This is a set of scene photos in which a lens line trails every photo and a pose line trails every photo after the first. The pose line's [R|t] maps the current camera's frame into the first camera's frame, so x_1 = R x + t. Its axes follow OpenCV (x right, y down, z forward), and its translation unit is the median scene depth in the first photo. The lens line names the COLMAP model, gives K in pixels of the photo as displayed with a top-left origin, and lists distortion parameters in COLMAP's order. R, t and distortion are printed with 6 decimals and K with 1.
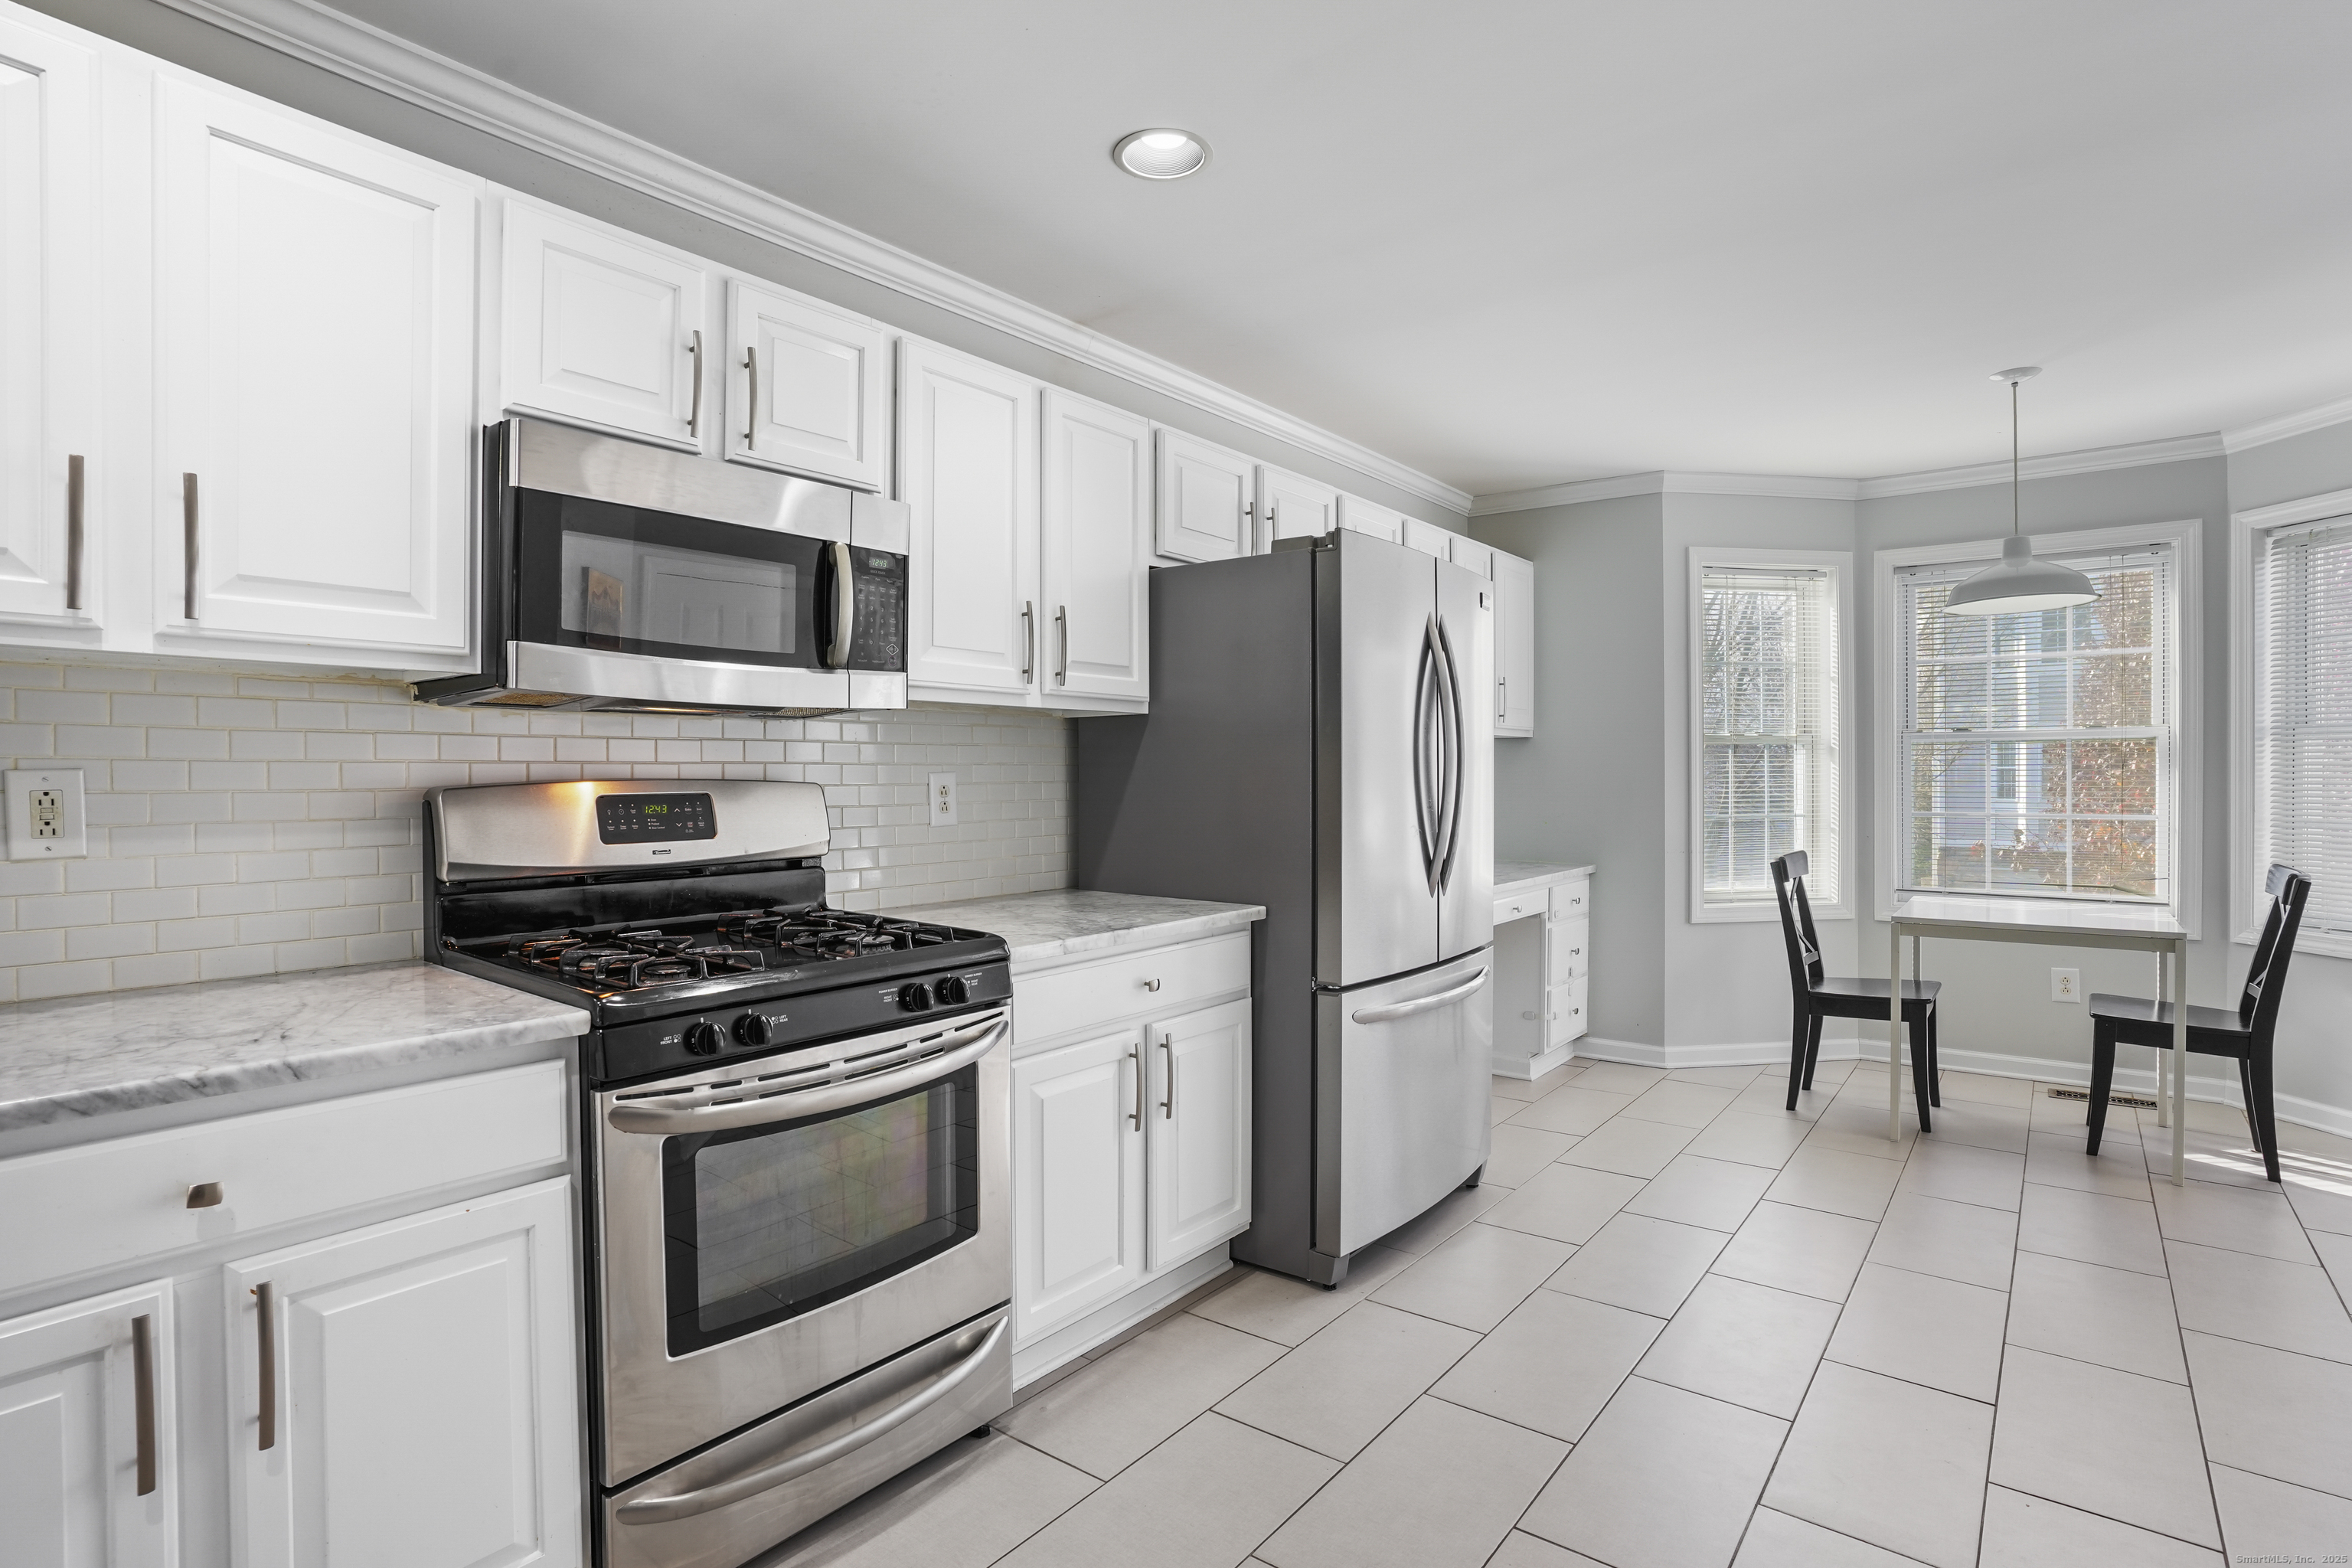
lens RADIAL K [[1156.7, 0, 1178.9], [0, 1156.7, 785.5], [0, 0, 1]] dist [-0.067759, 0.027426]
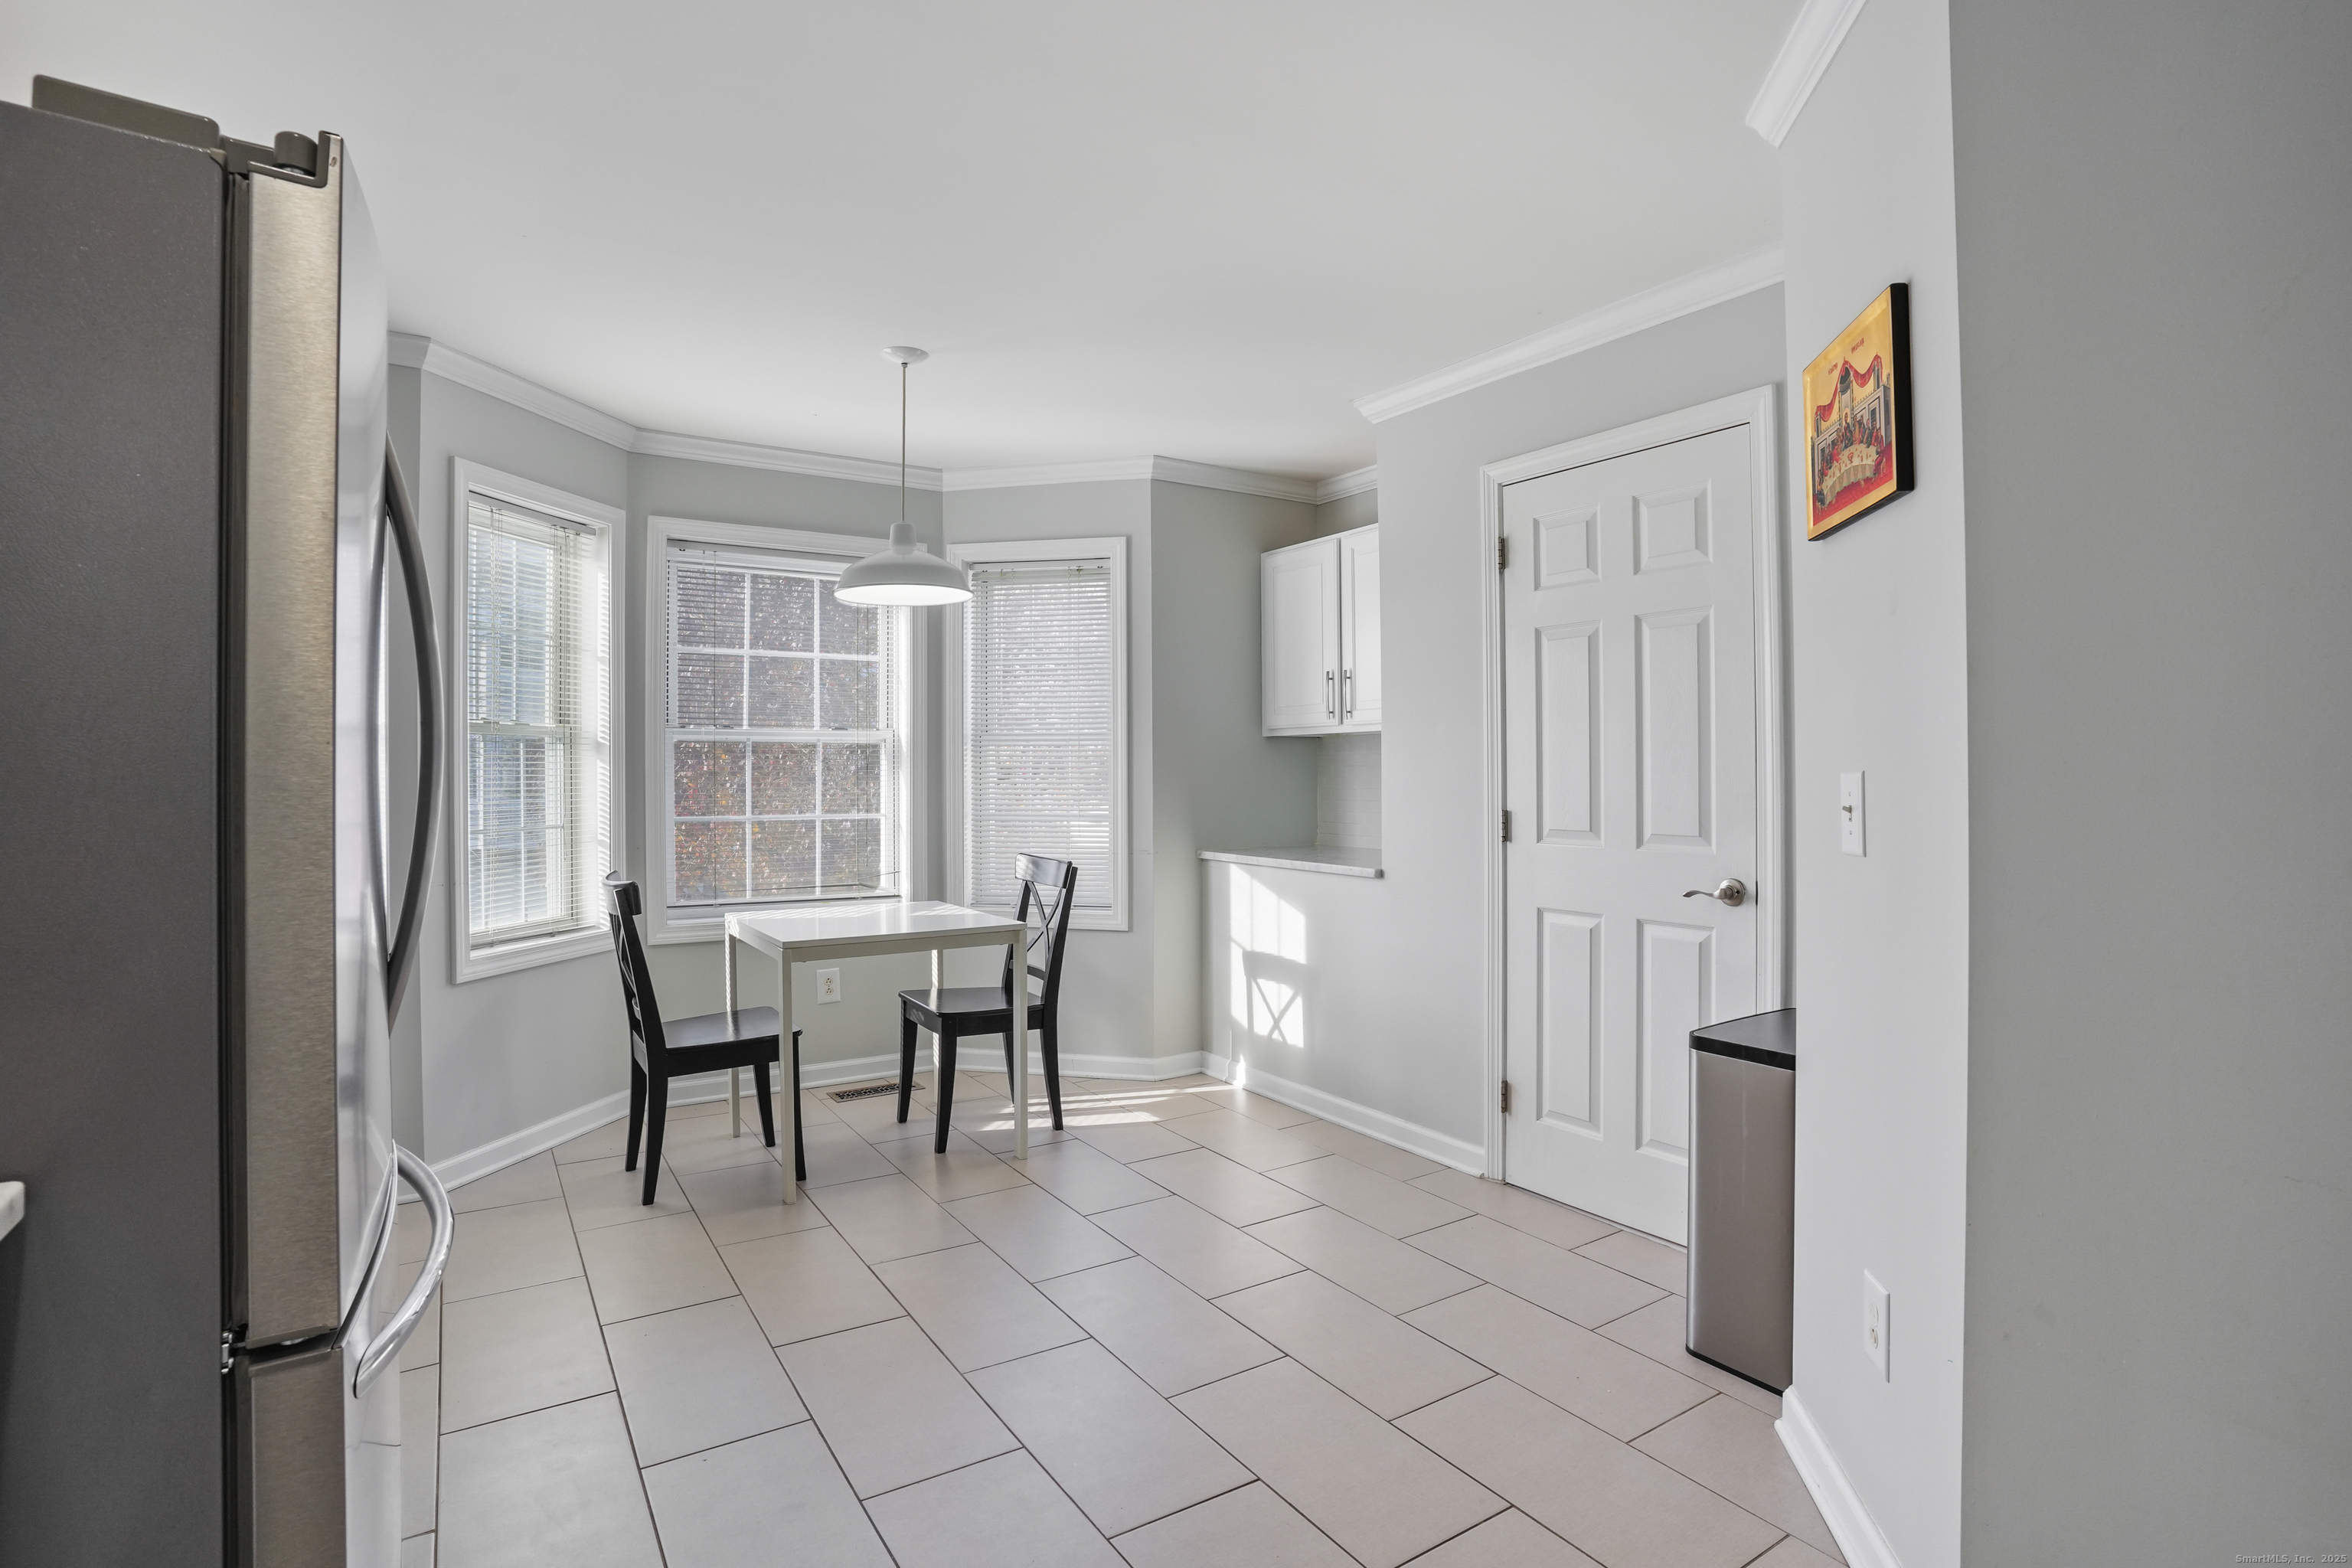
lens RADIAL K [[1156.7, 0, 1168.5], [0, 1156.7, 773.0], [0, 0, 1]] dist [-0.067759, 0.027426]
pose [[0.335684, 0.001796, 0.941973, -0.073155], [0.008107, 0.999956, -0.004795, -0.004706], [-0.941940, 0.009246, 0.335654, 0.377577]]
